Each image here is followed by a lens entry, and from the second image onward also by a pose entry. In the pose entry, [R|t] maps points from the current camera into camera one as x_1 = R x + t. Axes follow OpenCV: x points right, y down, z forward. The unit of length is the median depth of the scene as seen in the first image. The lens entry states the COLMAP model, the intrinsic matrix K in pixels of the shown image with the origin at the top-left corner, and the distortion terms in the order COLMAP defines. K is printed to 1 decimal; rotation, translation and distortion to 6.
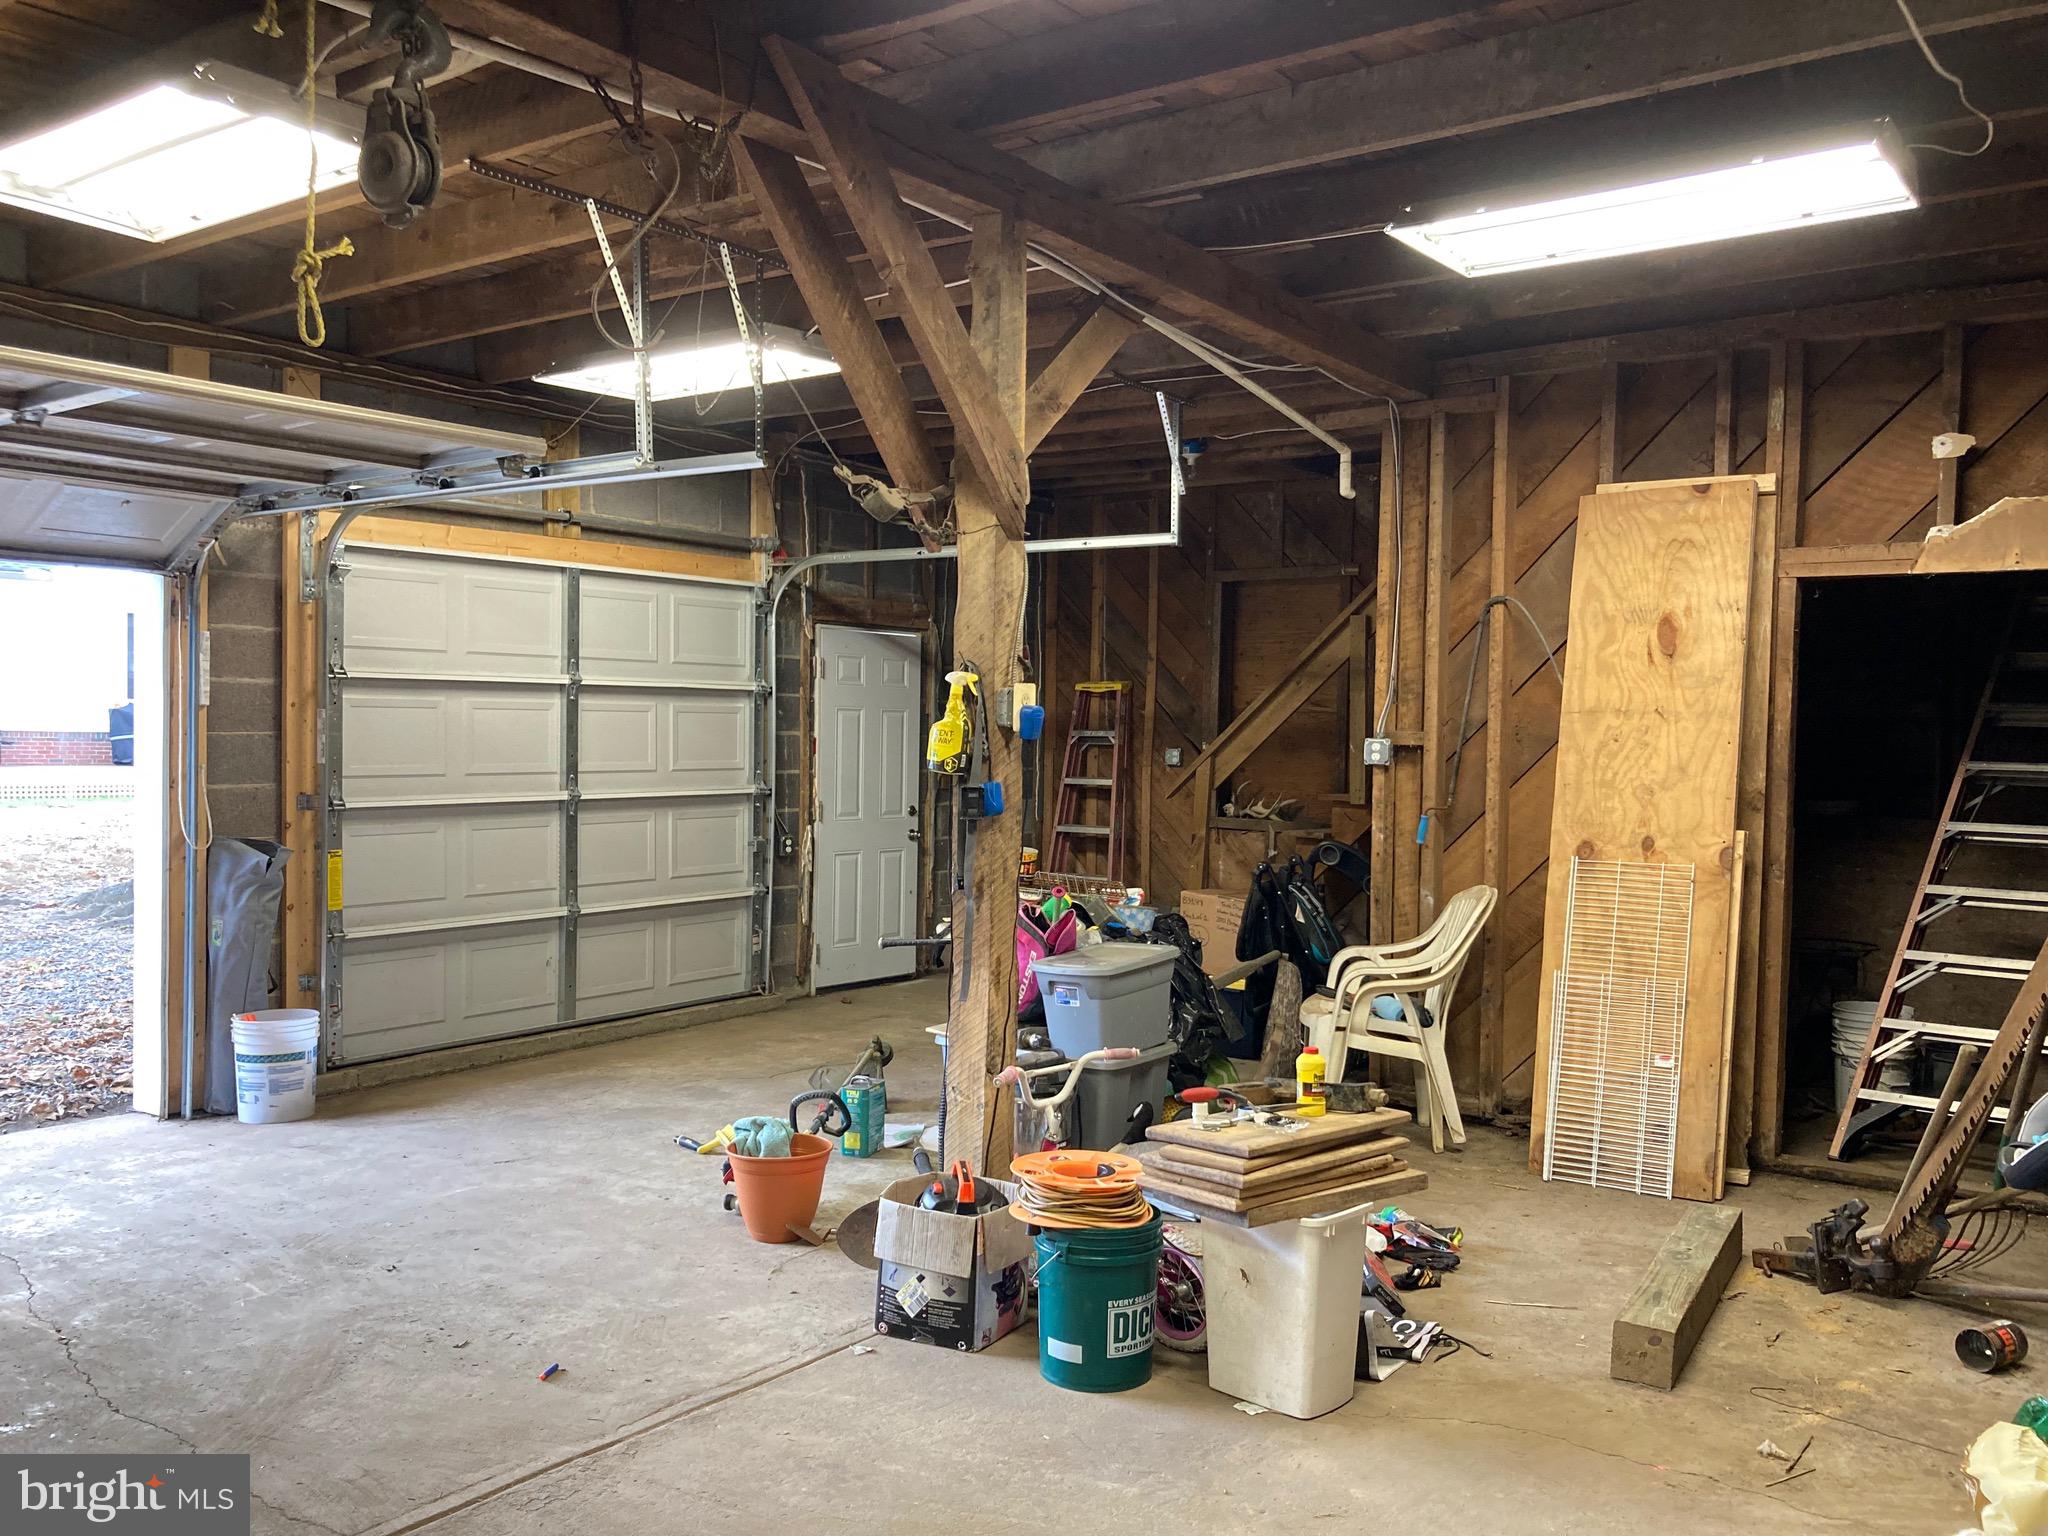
lens RADIAL K [[1659.6, 0, 1024.0], [0, 1659.6, 768.0], [0, 0, 1]] dist [0.009296, 0.006893]
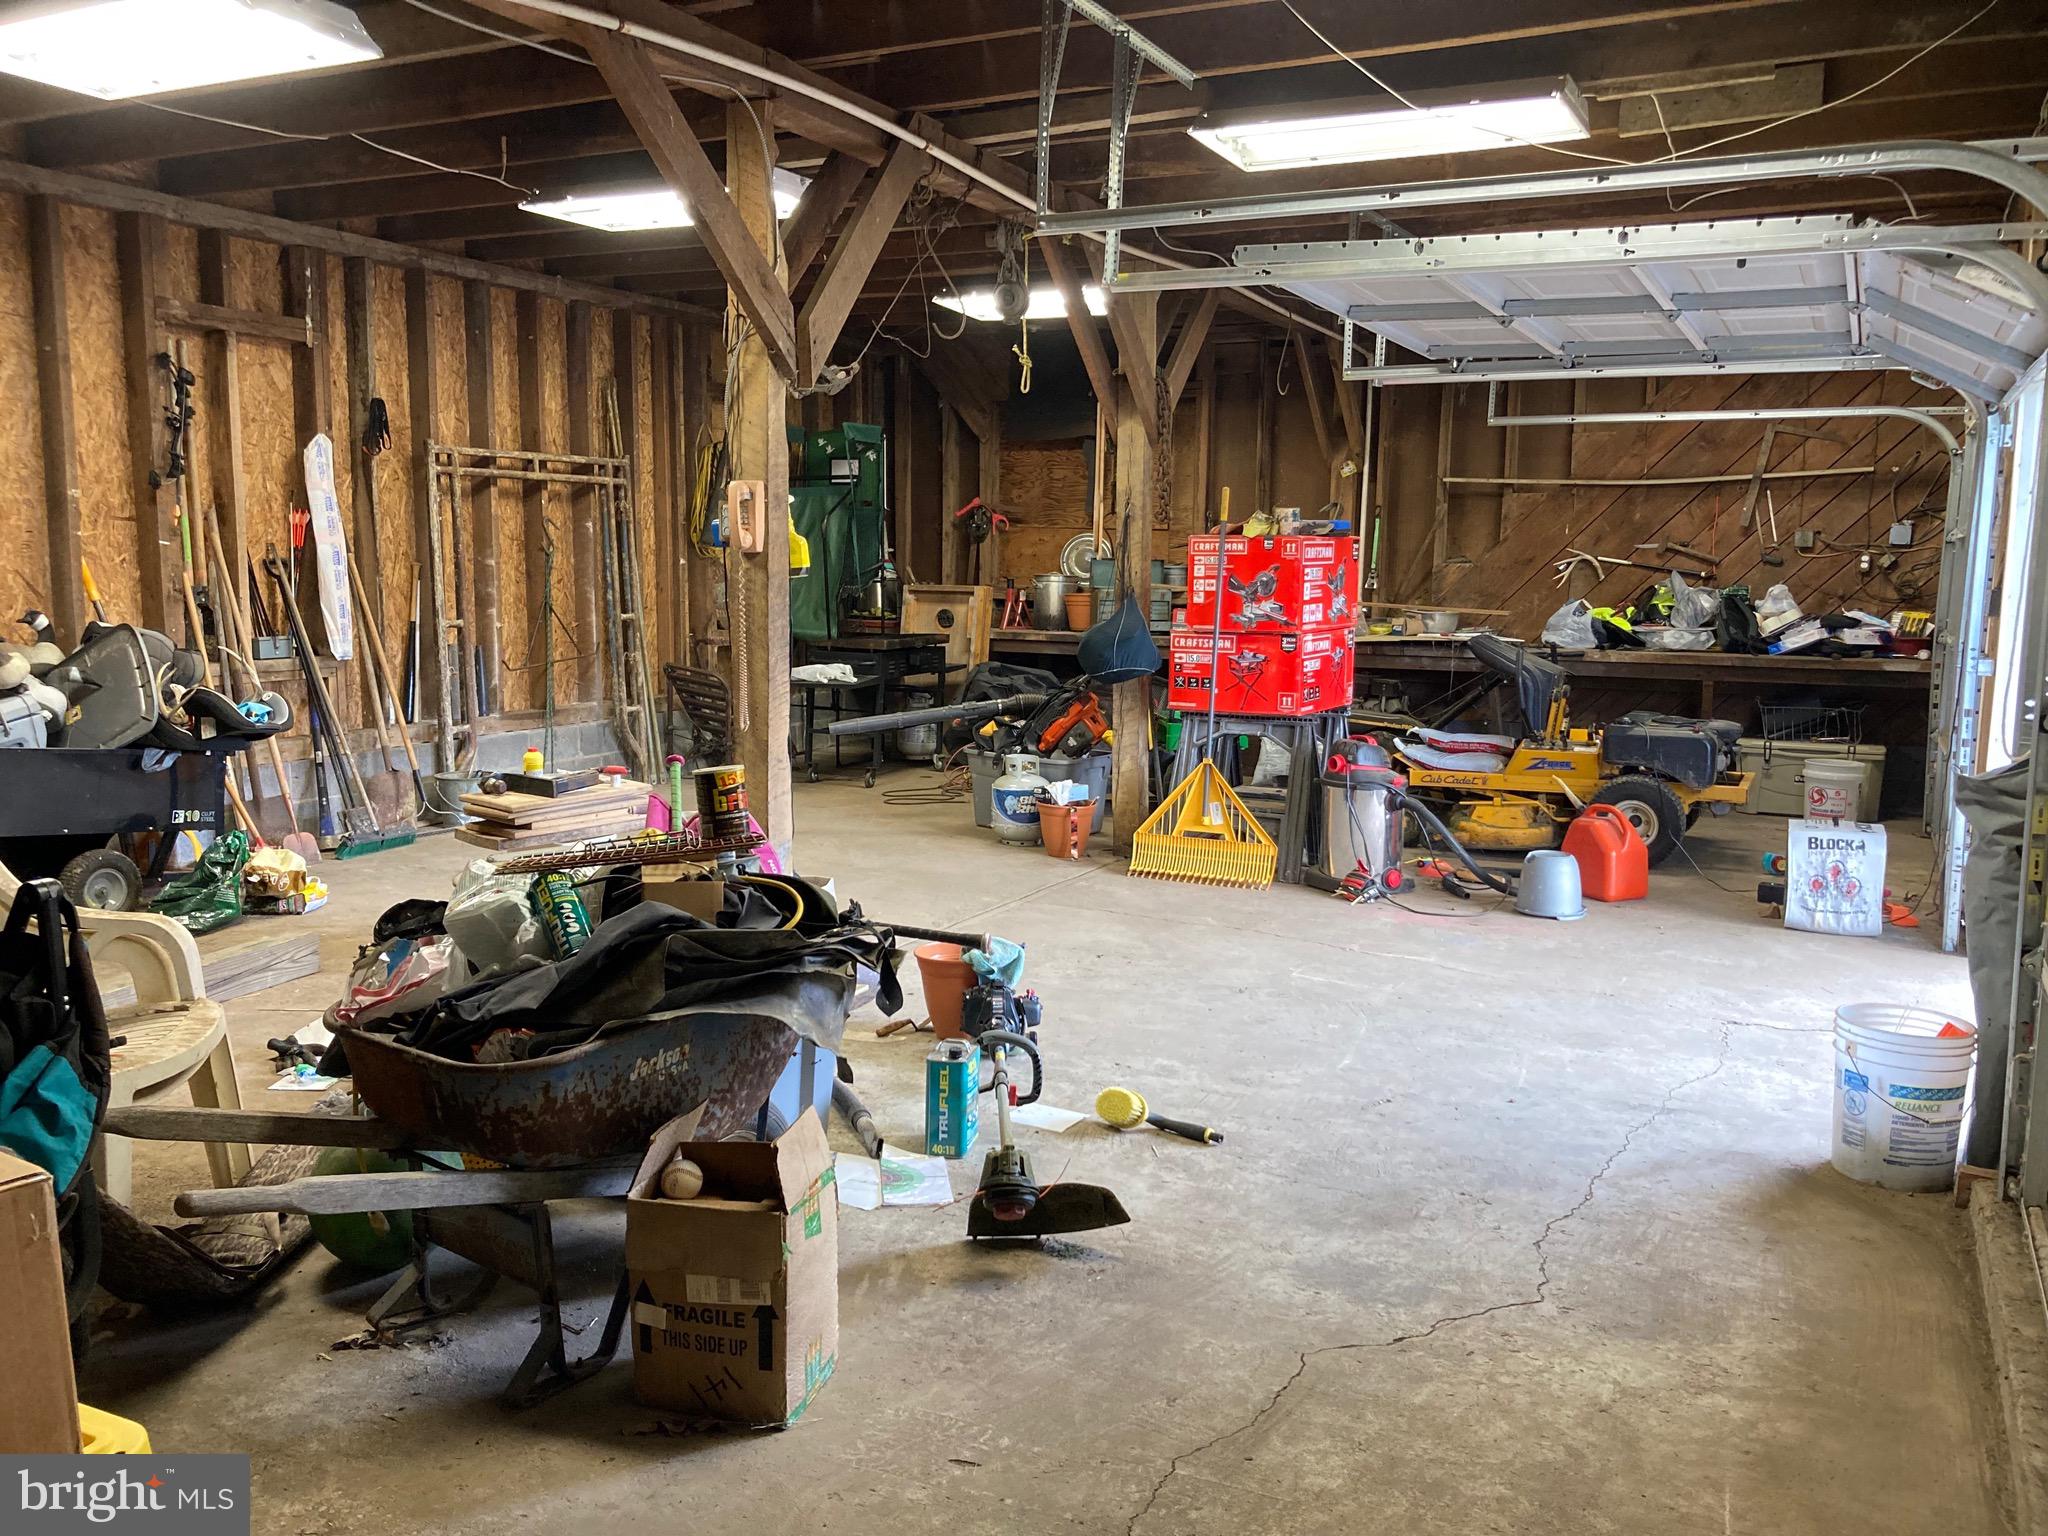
lens RADIAL K [[1659.6, 0, 1024.0], [0, 1659.6, 768.0], [0, 0, 1]] dist [0.009296, 0.006893]
pose [[-0.986425, -0.008396, -0.163996, -0.011123], [-0.033054, 0.988402, 0.148217, -0.033166], [0.160849, 0.151626, -0.975263, 1.684962]]
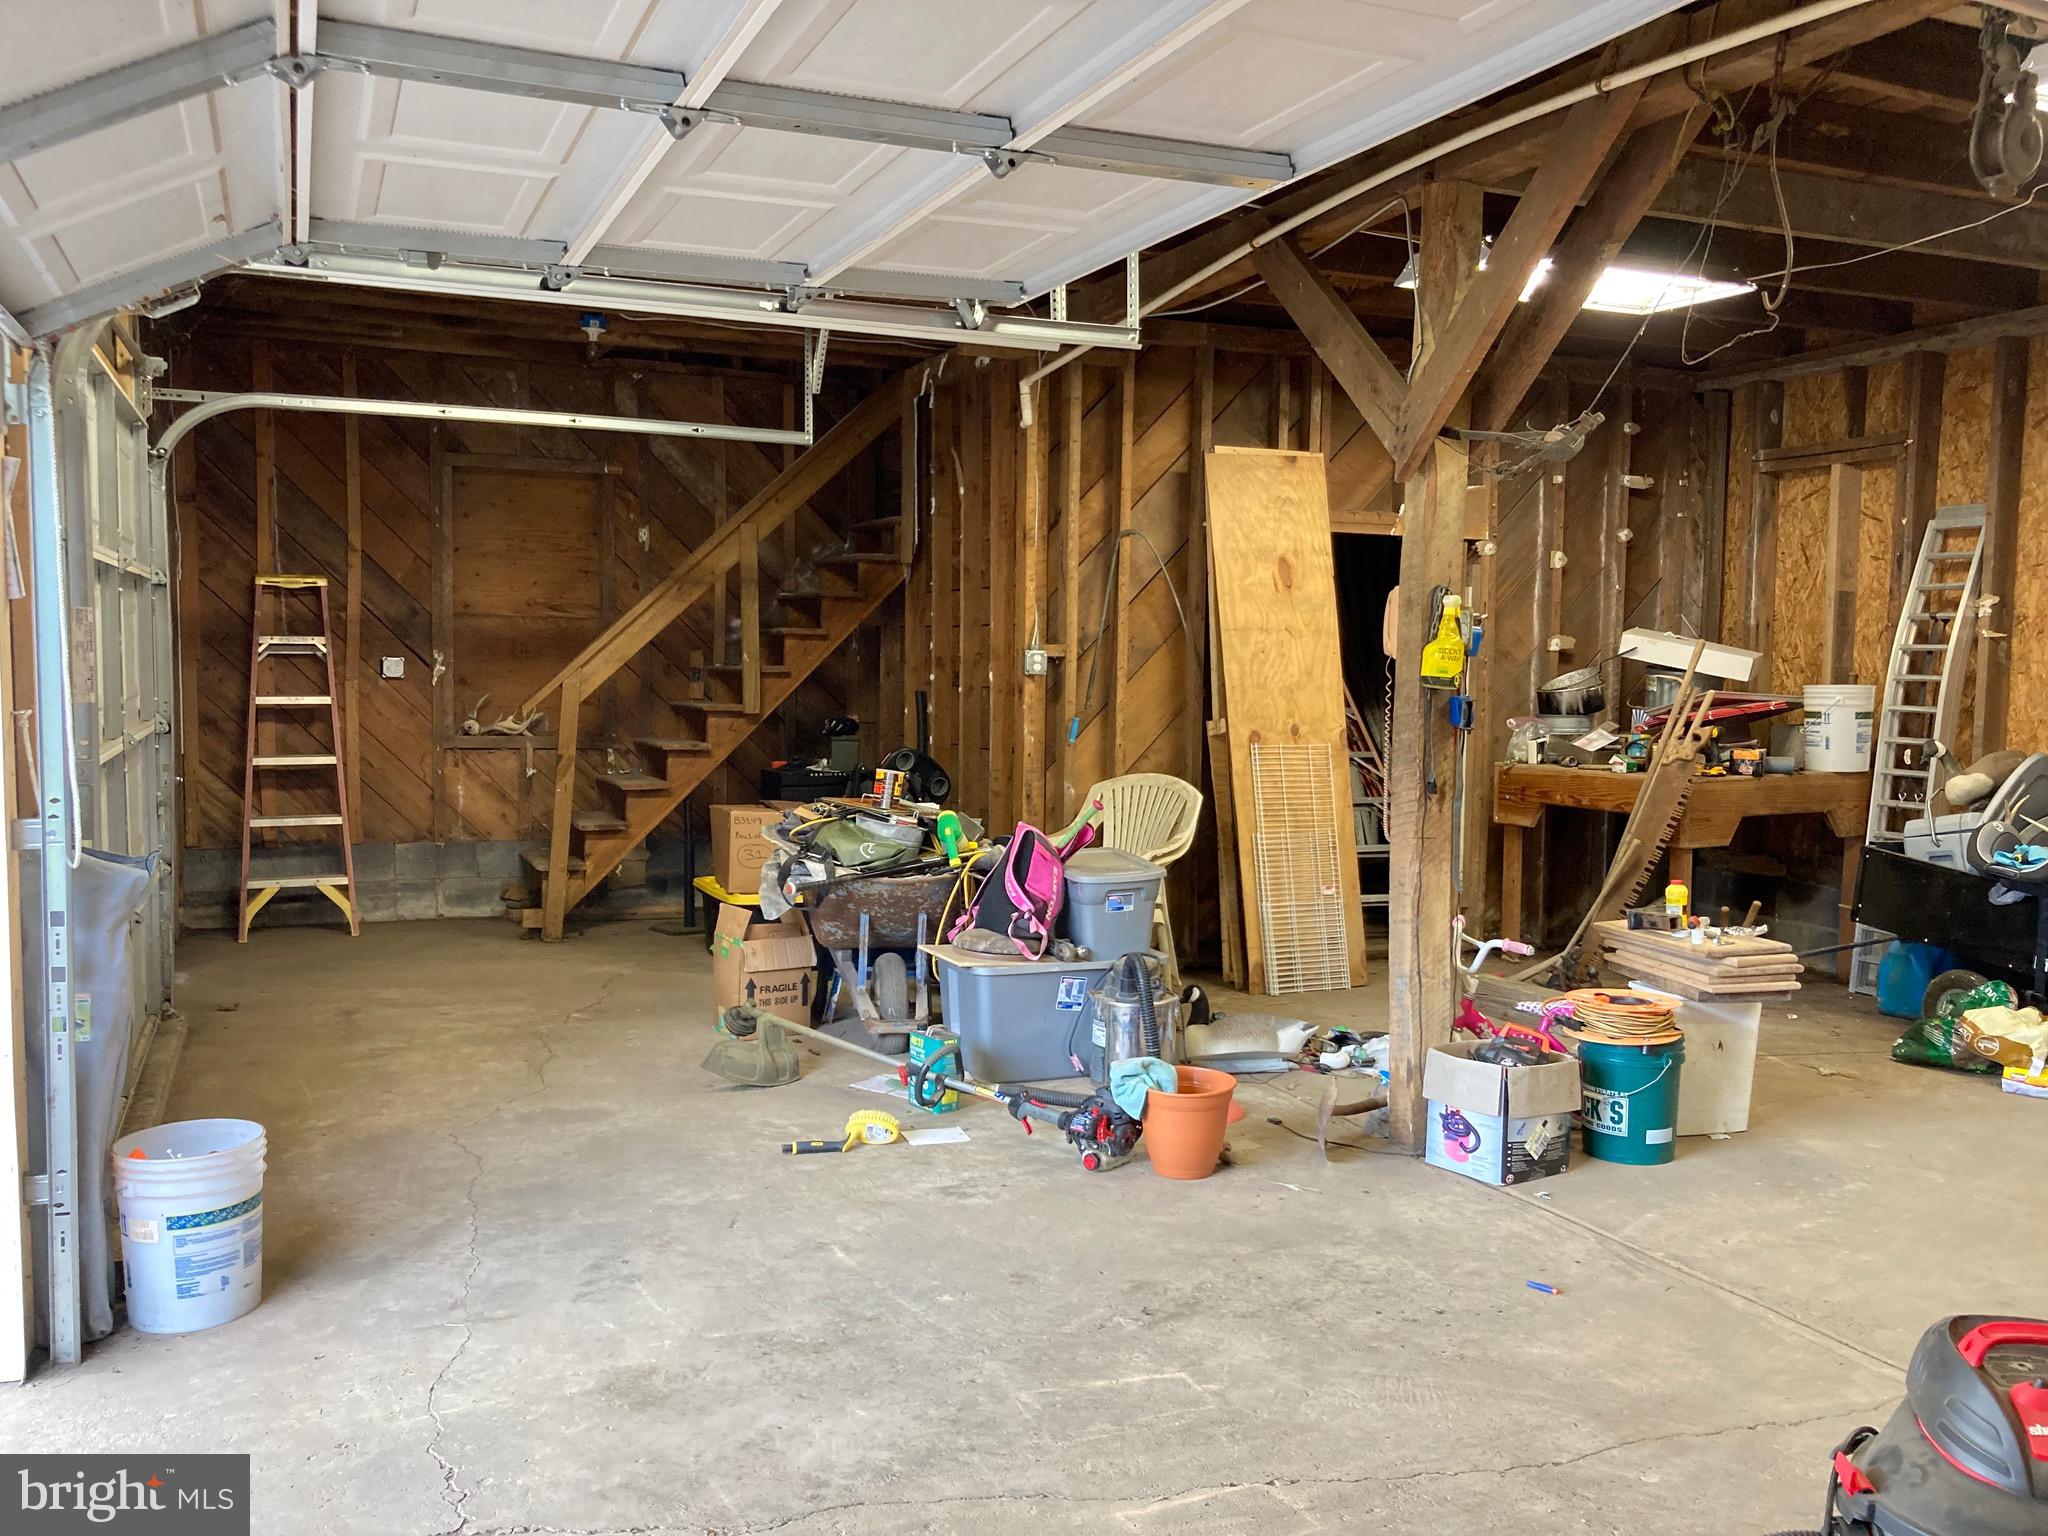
lens RADIAL K [[1671.6, 0, 997.1], [0, 1671.6, 781.6], [0, 0, 1]] dist [0.072174, -0.141933]
pose [[0.518935, -0.070054, 0.851938, -0.859733], [0.012959, 0.997166, 0.074103, -0.015110], [-0.854715, -0.027415, 0.518372, 0.501496]]
